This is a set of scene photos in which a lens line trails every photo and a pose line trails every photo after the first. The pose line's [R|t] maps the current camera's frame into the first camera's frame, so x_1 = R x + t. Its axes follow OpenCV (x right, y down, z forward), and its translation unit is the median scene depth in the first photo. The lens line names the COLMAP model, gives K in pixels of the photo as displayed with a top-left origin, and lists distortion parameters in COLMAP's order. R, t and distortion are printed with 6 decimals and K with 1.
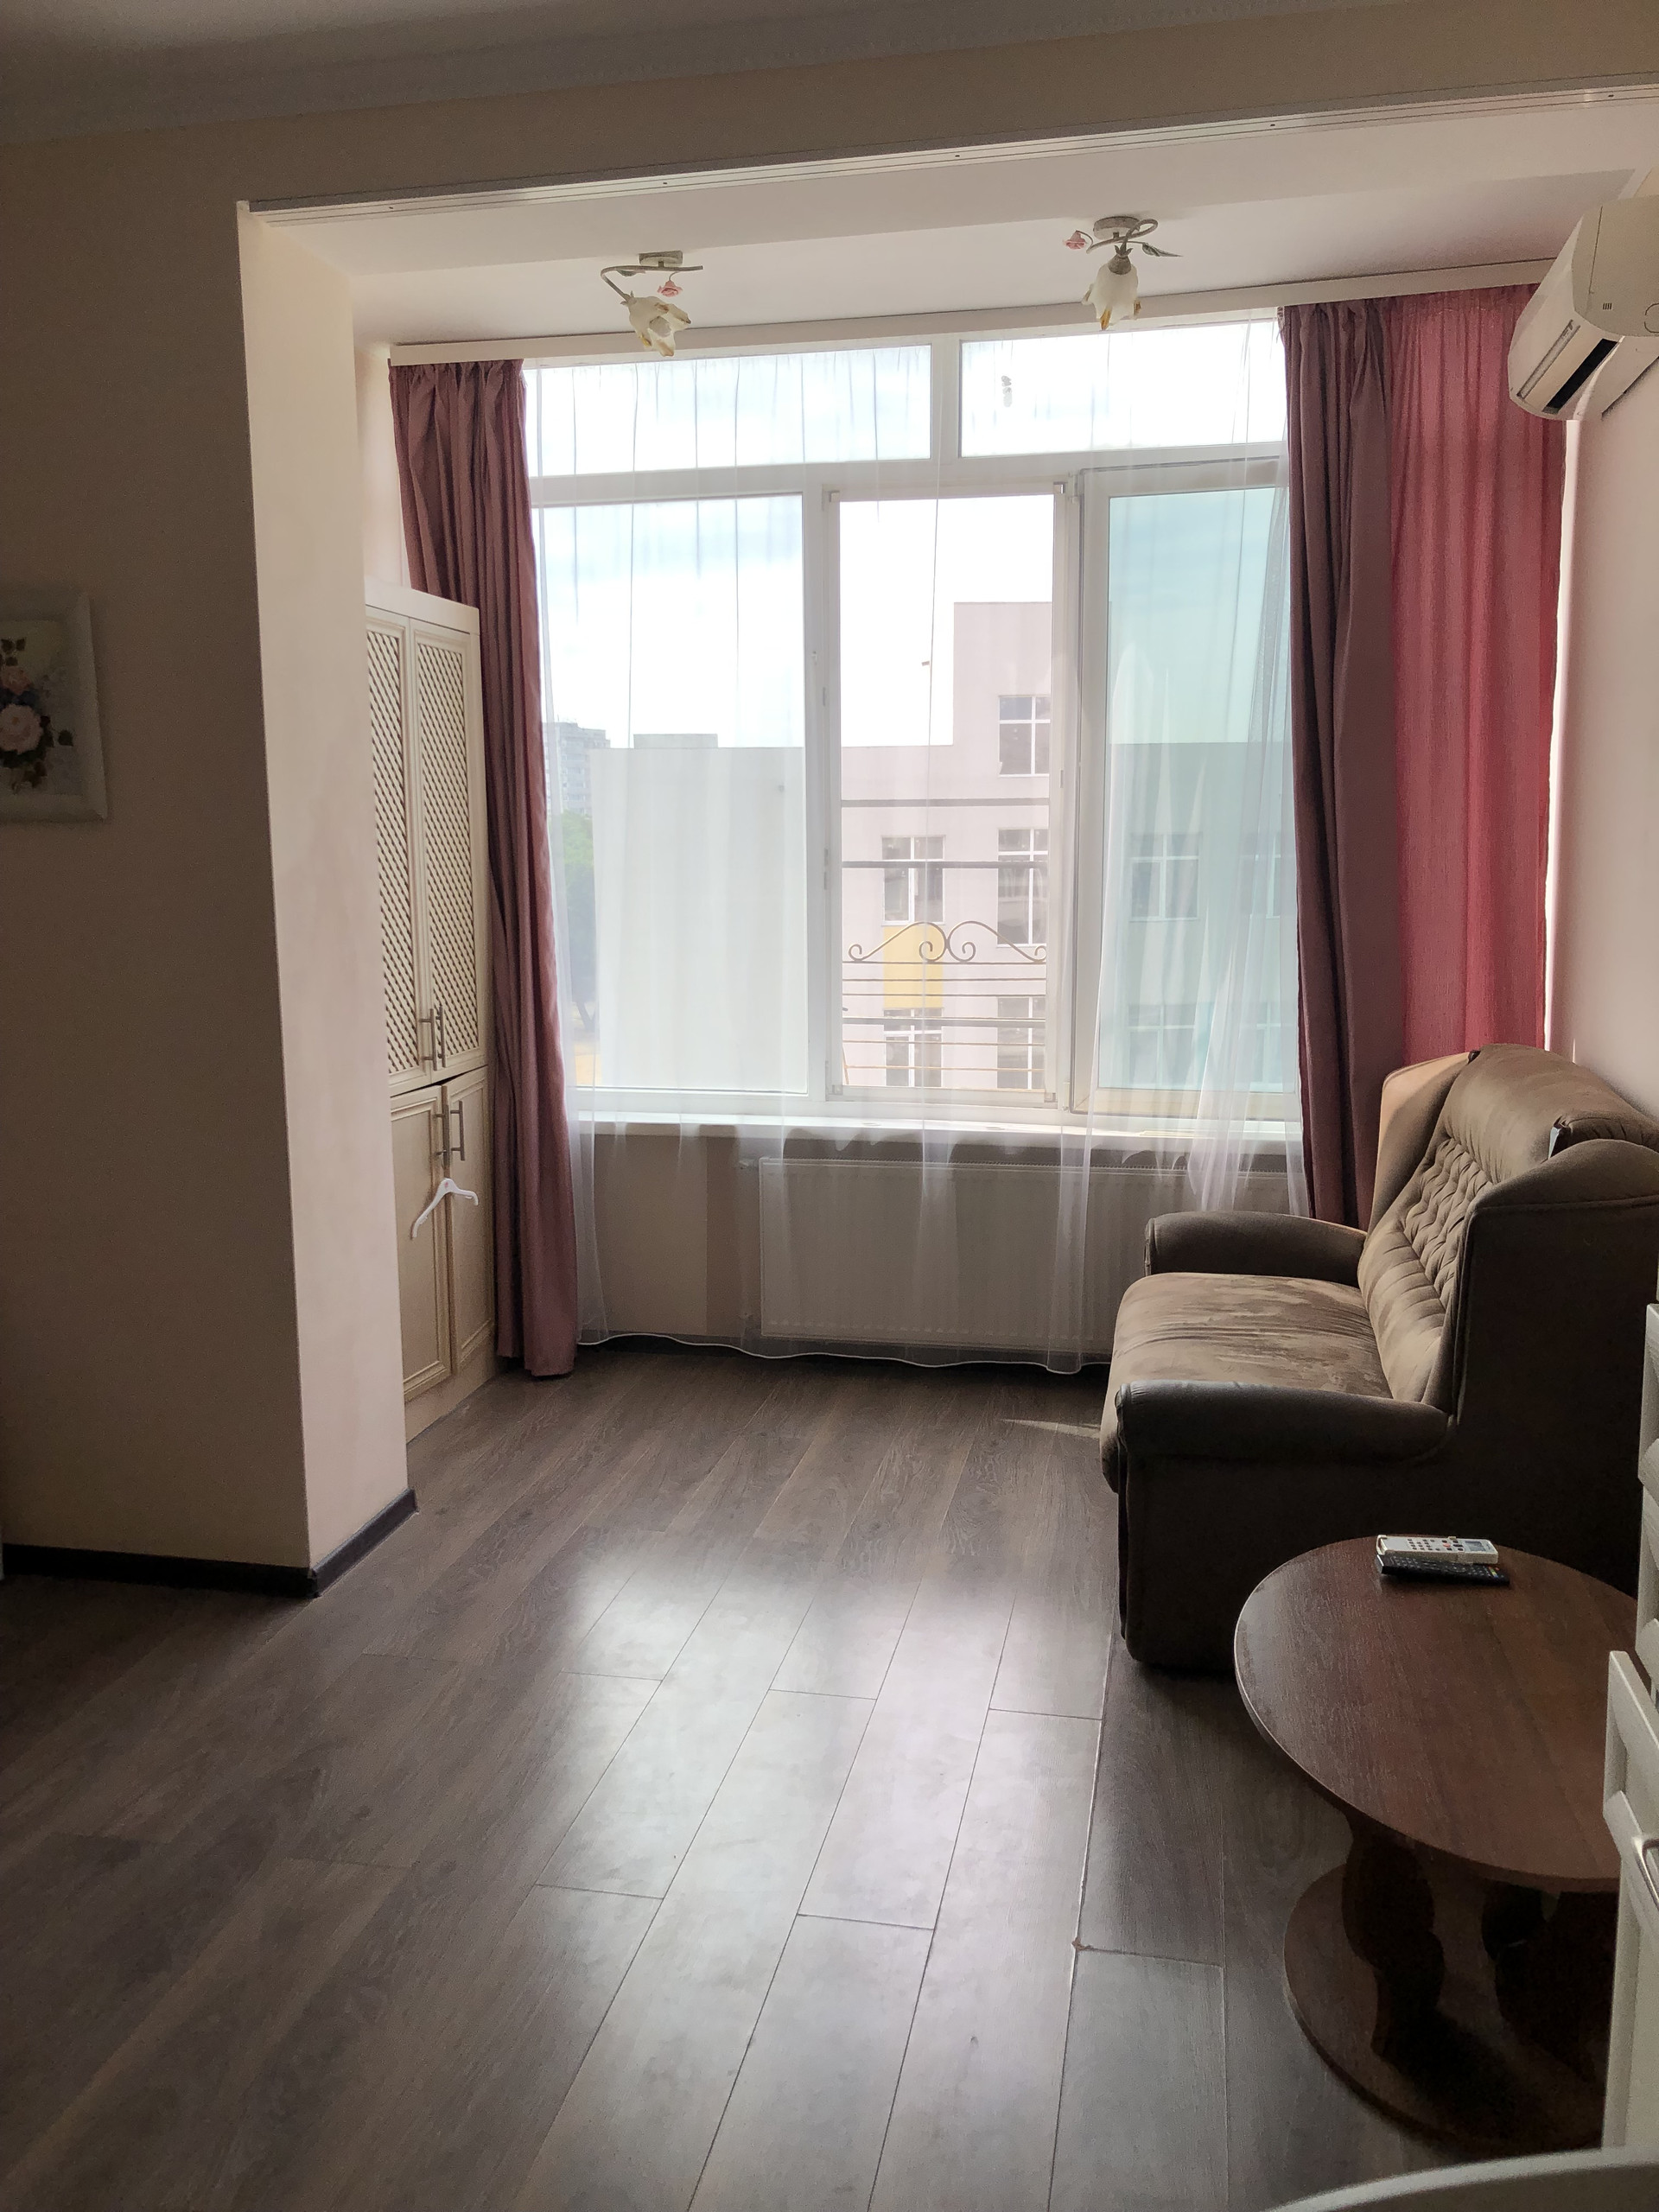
lens RADIAL K [[1782.0, 0, 829.0], [0, 1782.0, 1108.1], [0, 0, 1]] dist [0.010083, -0.009642]
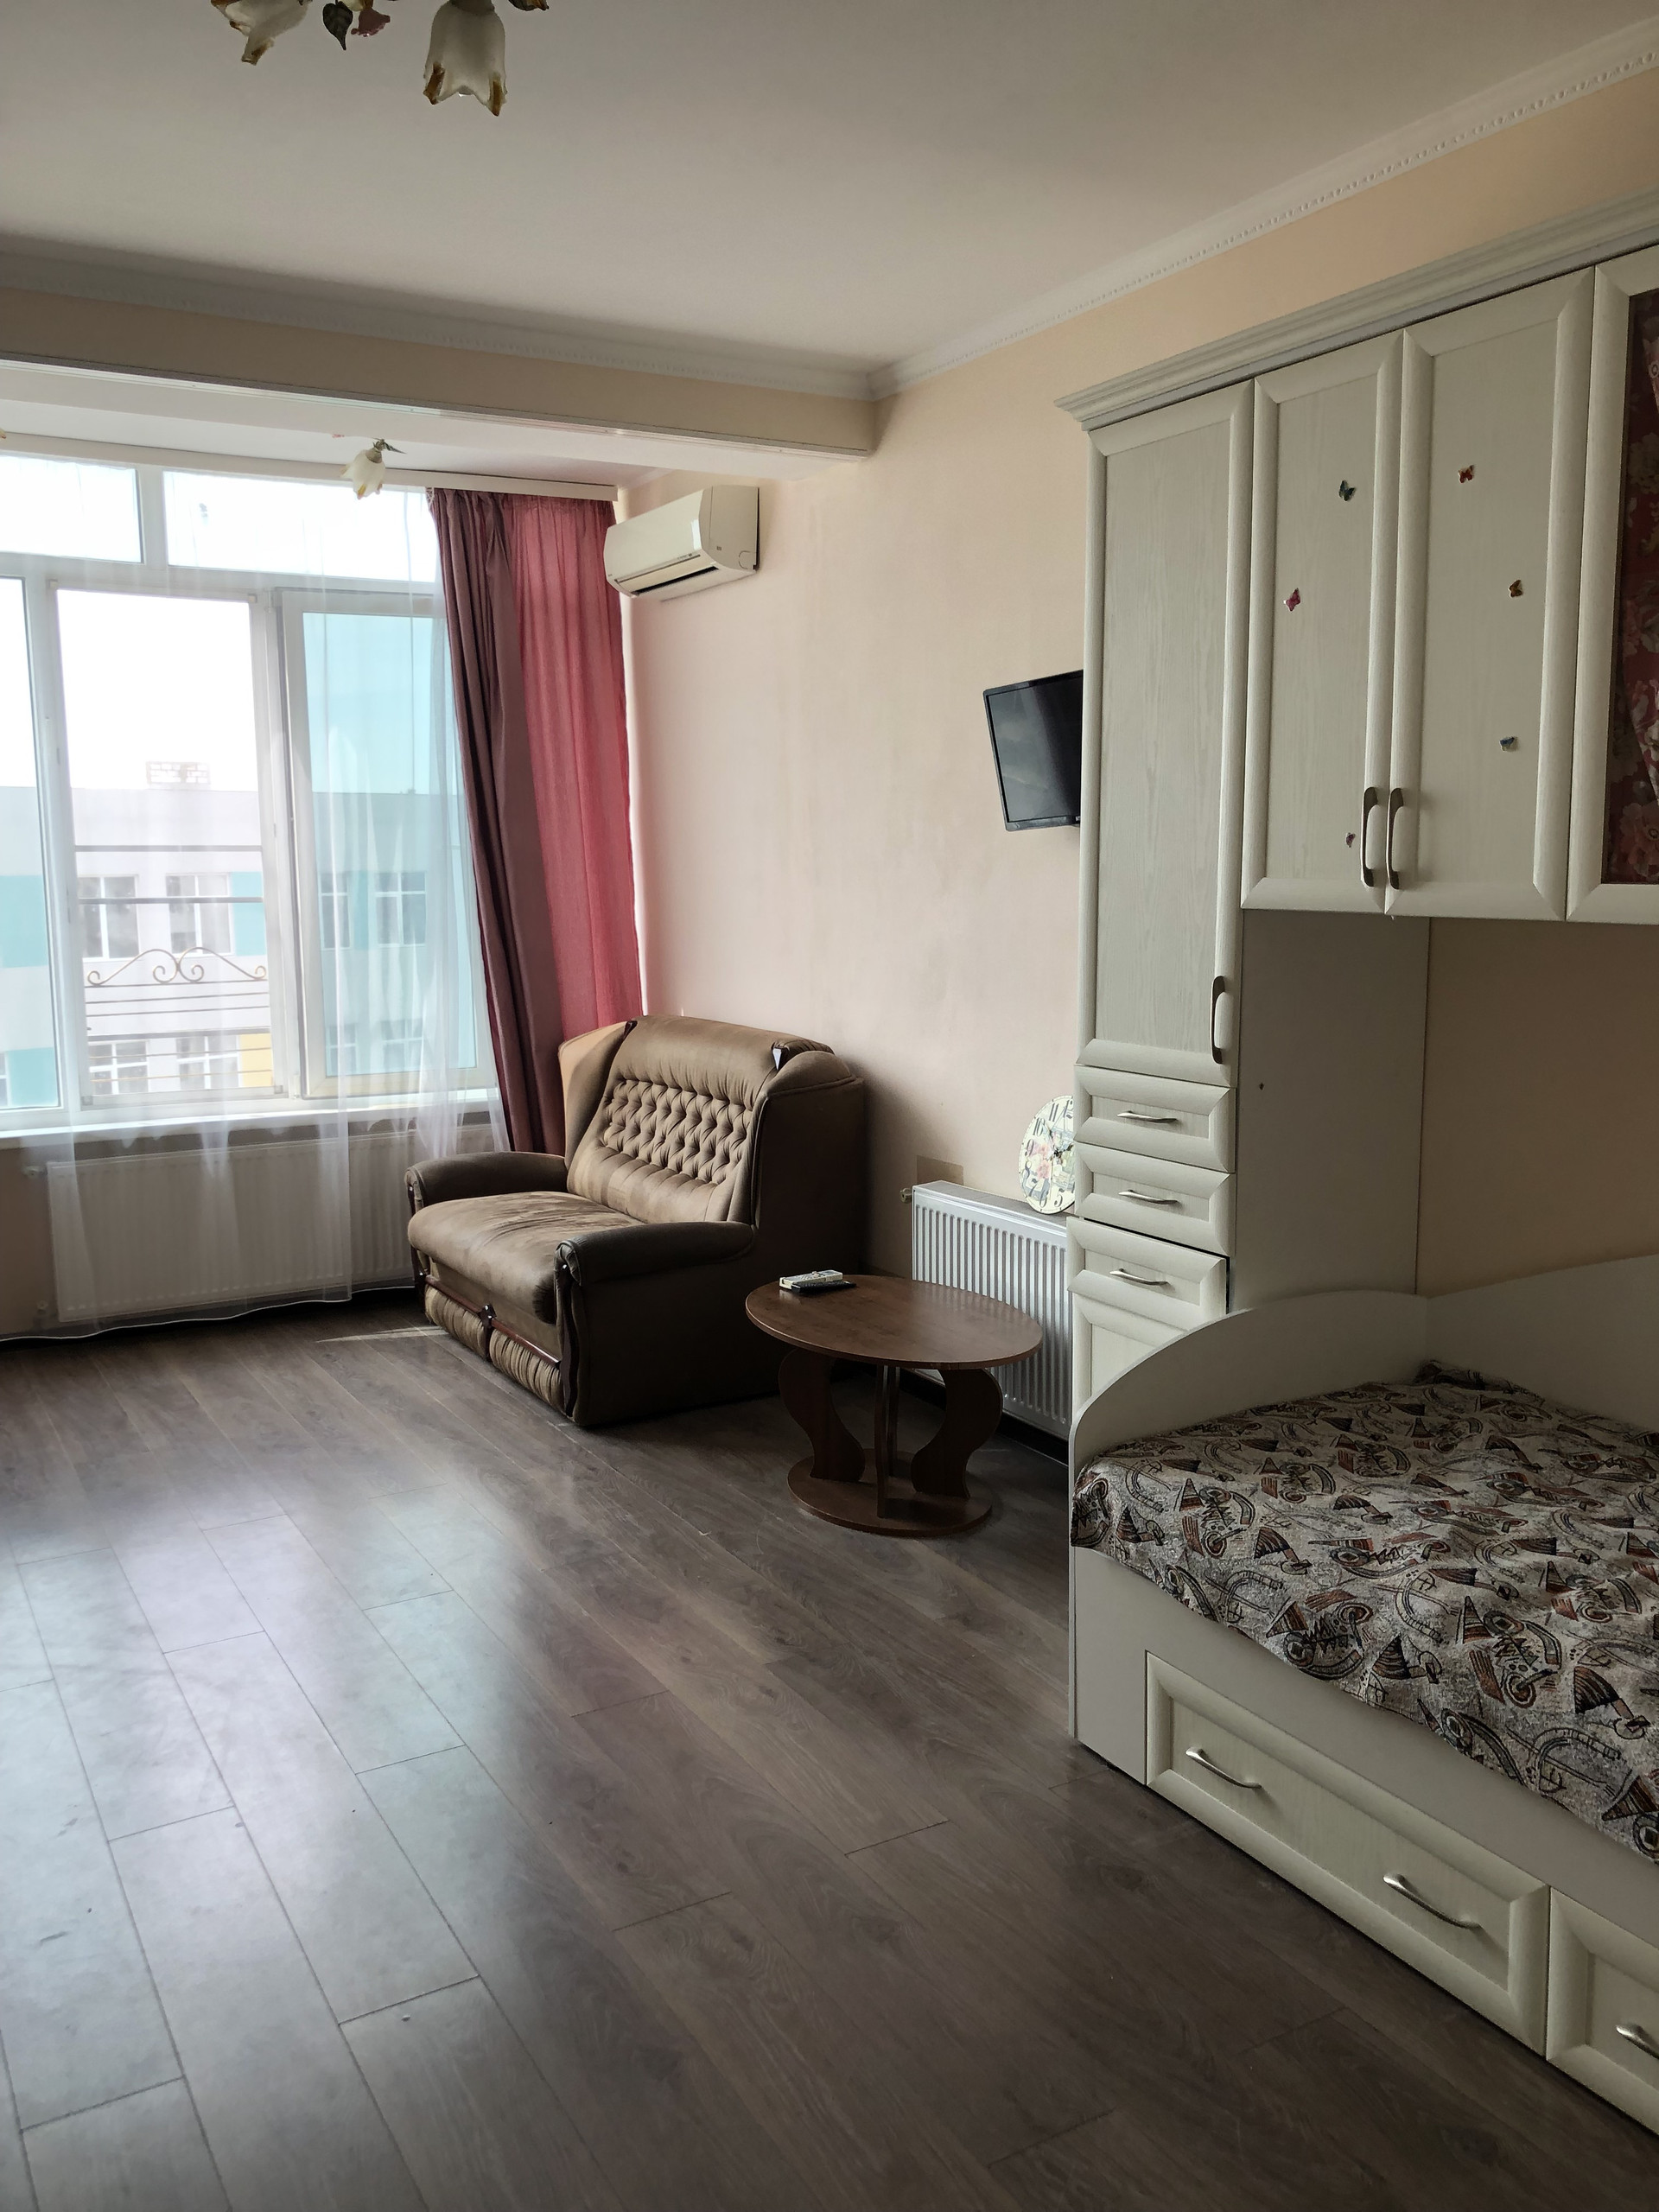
lens RADIAL K [[1782.0, 0, 848.7], [0, 1782.0, 1105.5], [0, 0, 1]] dist [0.010083, -0.009642]
pose [[0.750069, -0.093014, 0.654786, -0.416214], [0.106800, 0.994101, 0.018874, 0.025648], [-0.652679, 0.055775, 0.755578, -0.196188]]
